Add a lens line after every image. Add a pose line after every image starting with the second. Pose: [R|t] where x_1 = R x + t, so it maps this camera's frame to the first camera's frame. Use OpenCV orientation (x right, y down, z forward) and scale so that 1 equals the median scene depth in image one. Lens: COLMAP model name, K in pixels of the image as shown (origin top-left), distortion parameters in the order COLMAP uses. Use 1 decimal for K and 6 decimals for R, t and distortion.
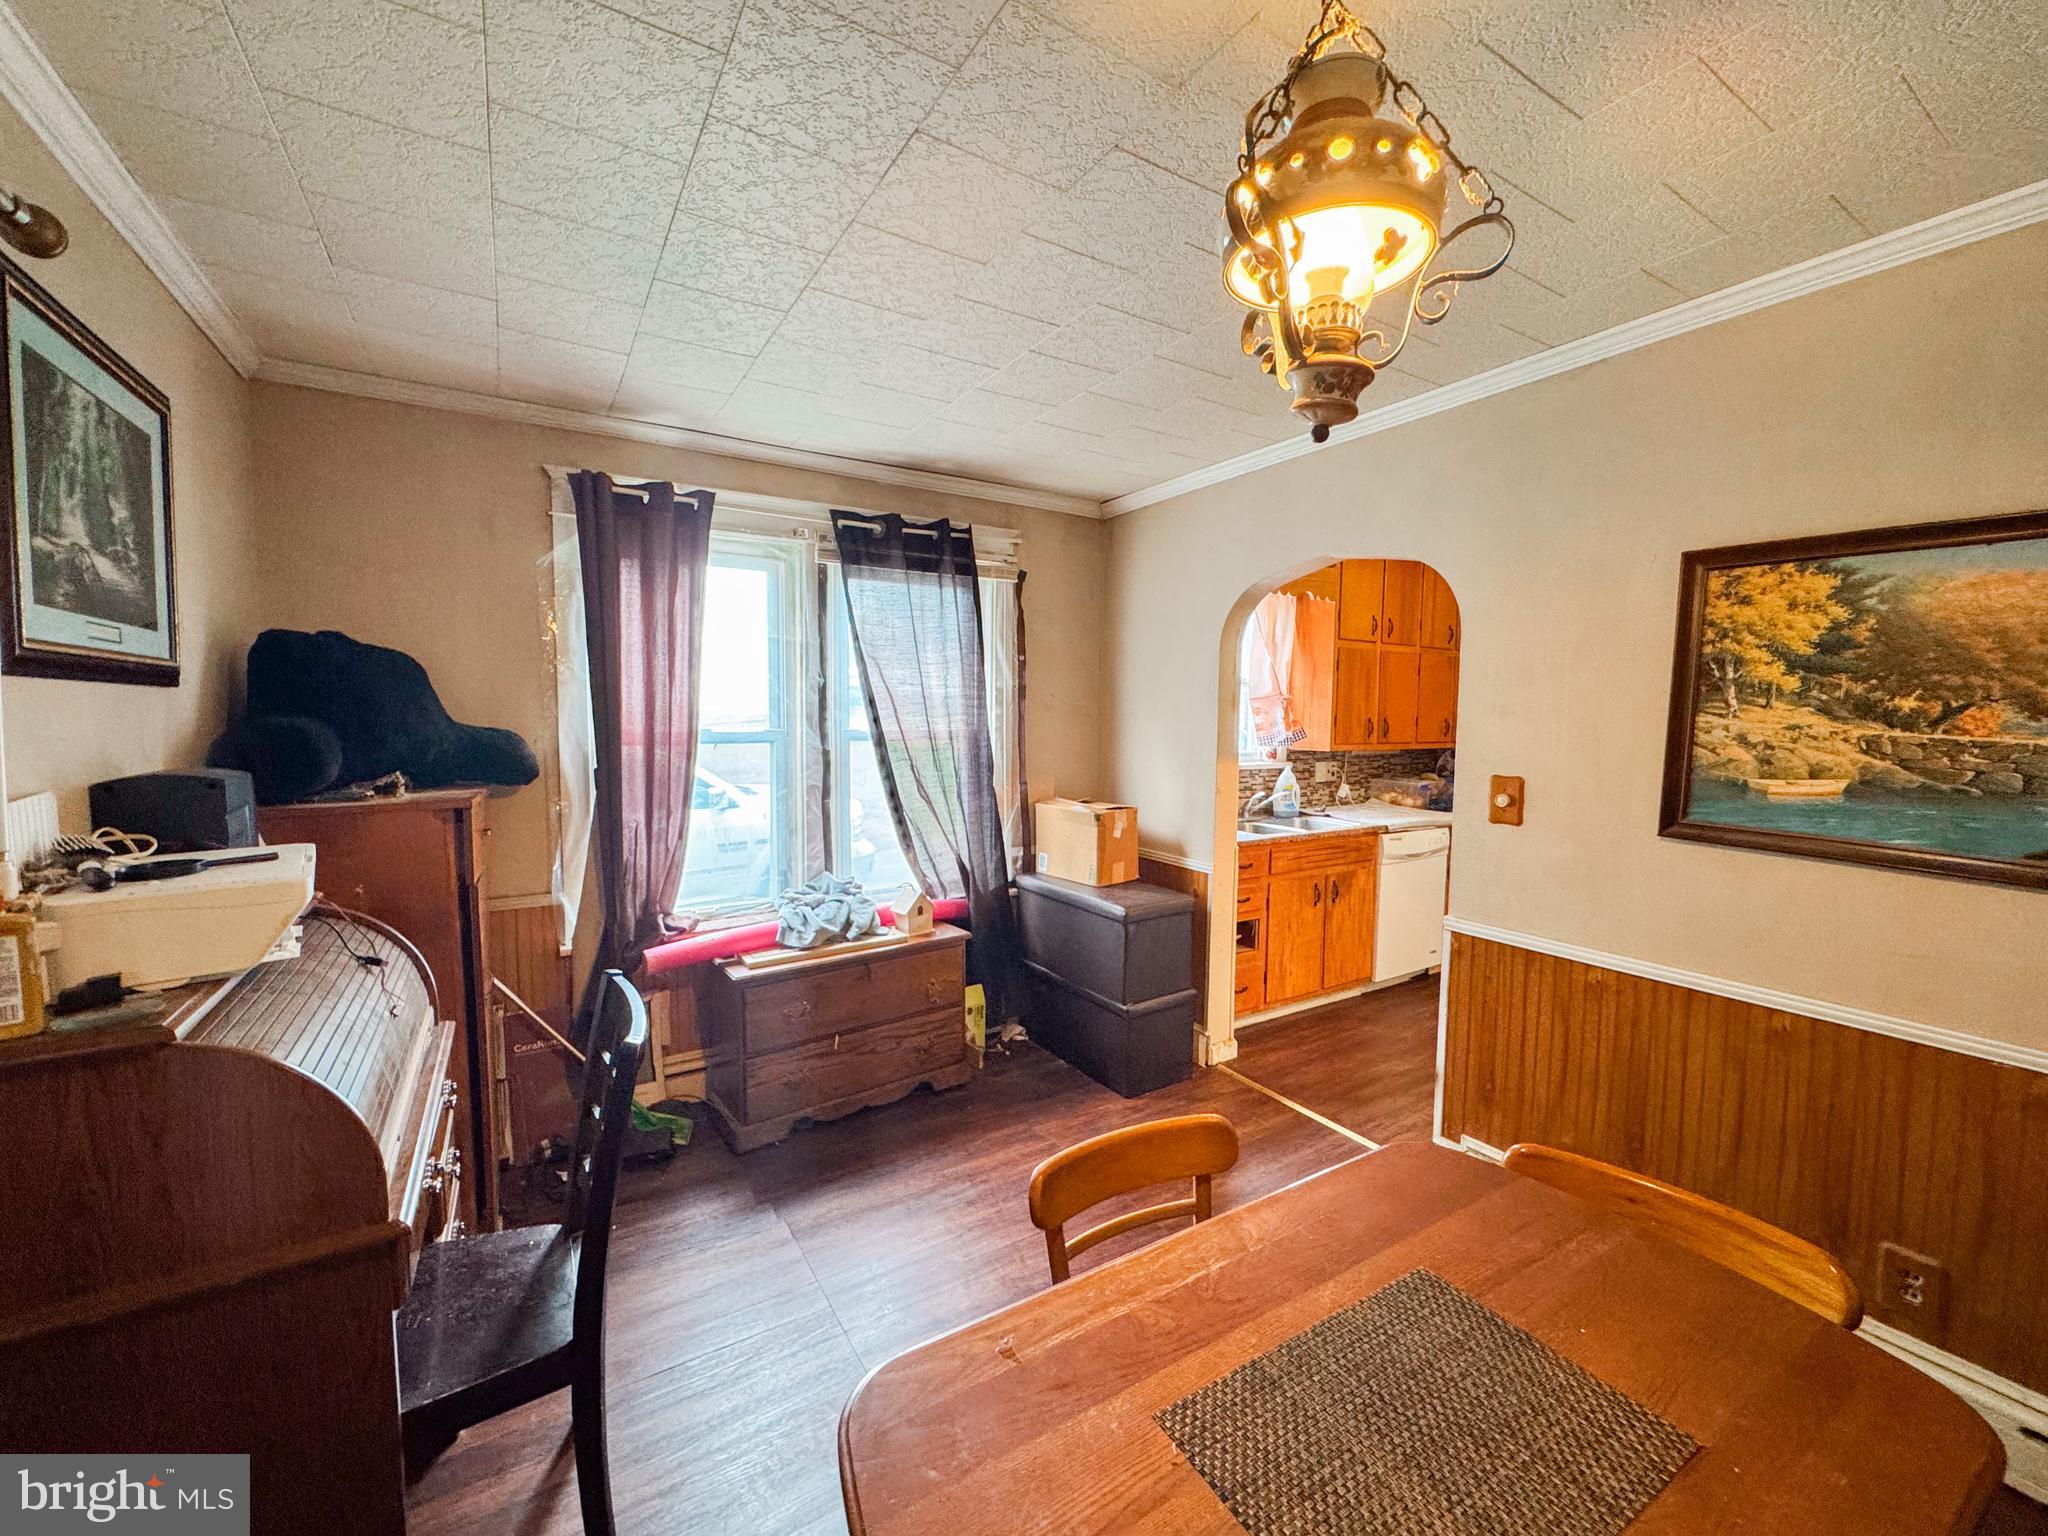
lens RADIAL K [[817.7, 0, 1023.8], [0, 817.7, 764.8], [0, 0, 1]] dist [-0.006912, 0.000674]
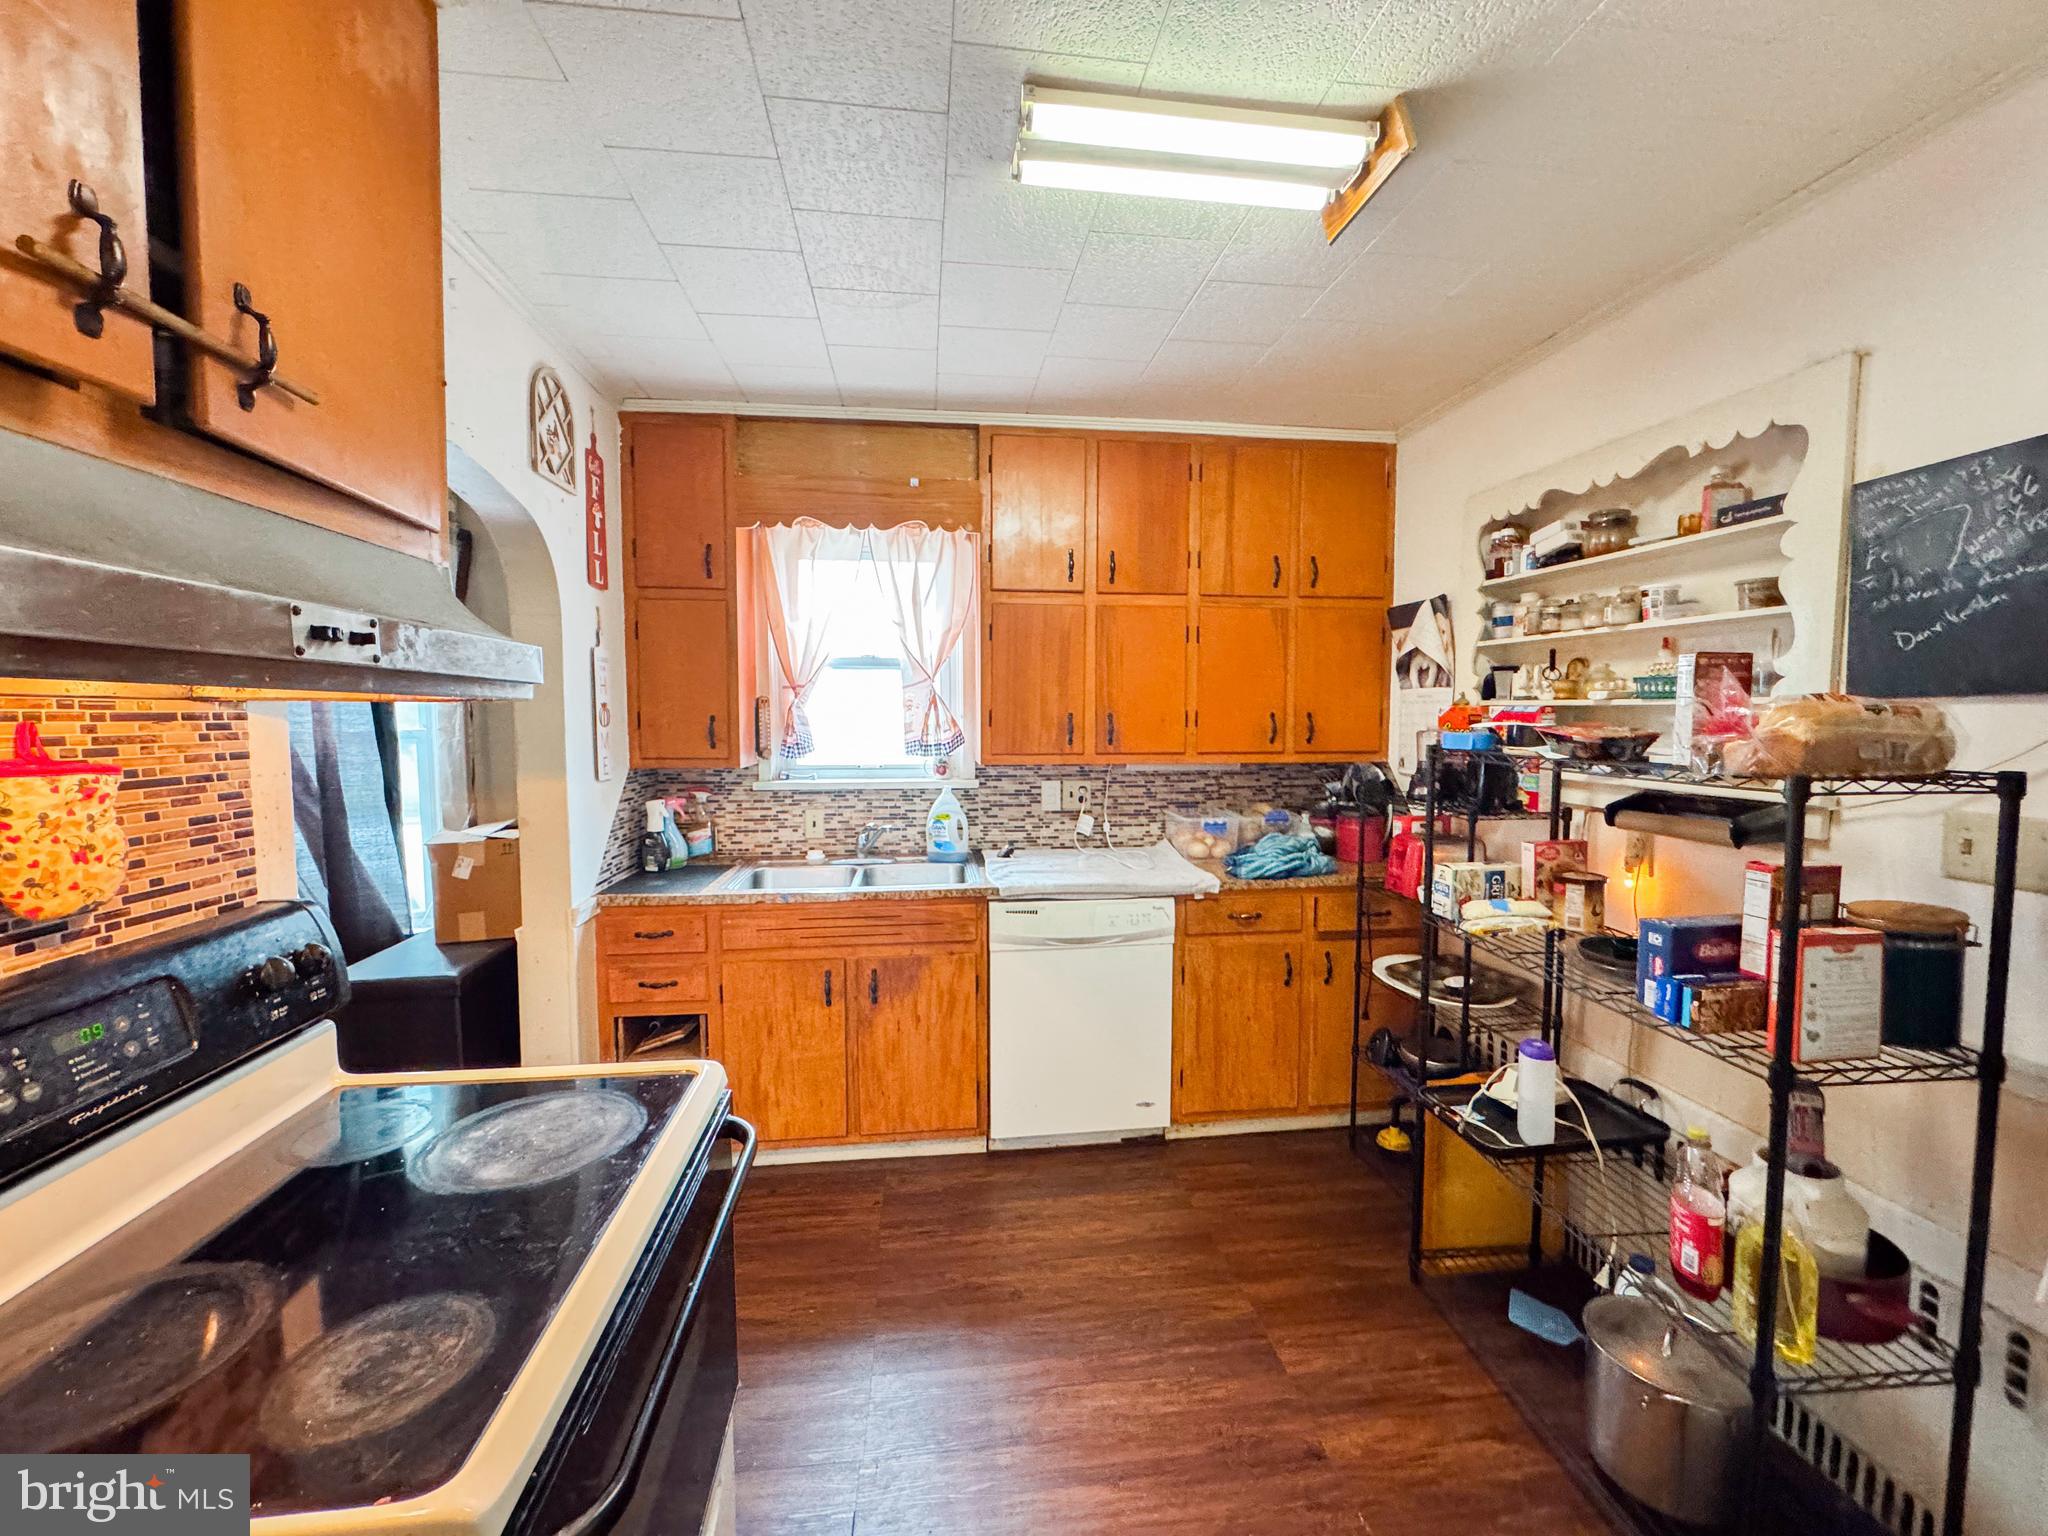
lens RADIAL K [[817.7, 0, 1022.9], [0, 817.7, 765.4], [0, 0, 1]] dist [-0.006912, 0.000674]
pose [[0.910730, 0.026557, -0.412148, 0.672251], [-0.025286, 0.999644, 0.008537, -0.022236], [0.412228, 0.002647, 0.911077, 0.423994]]
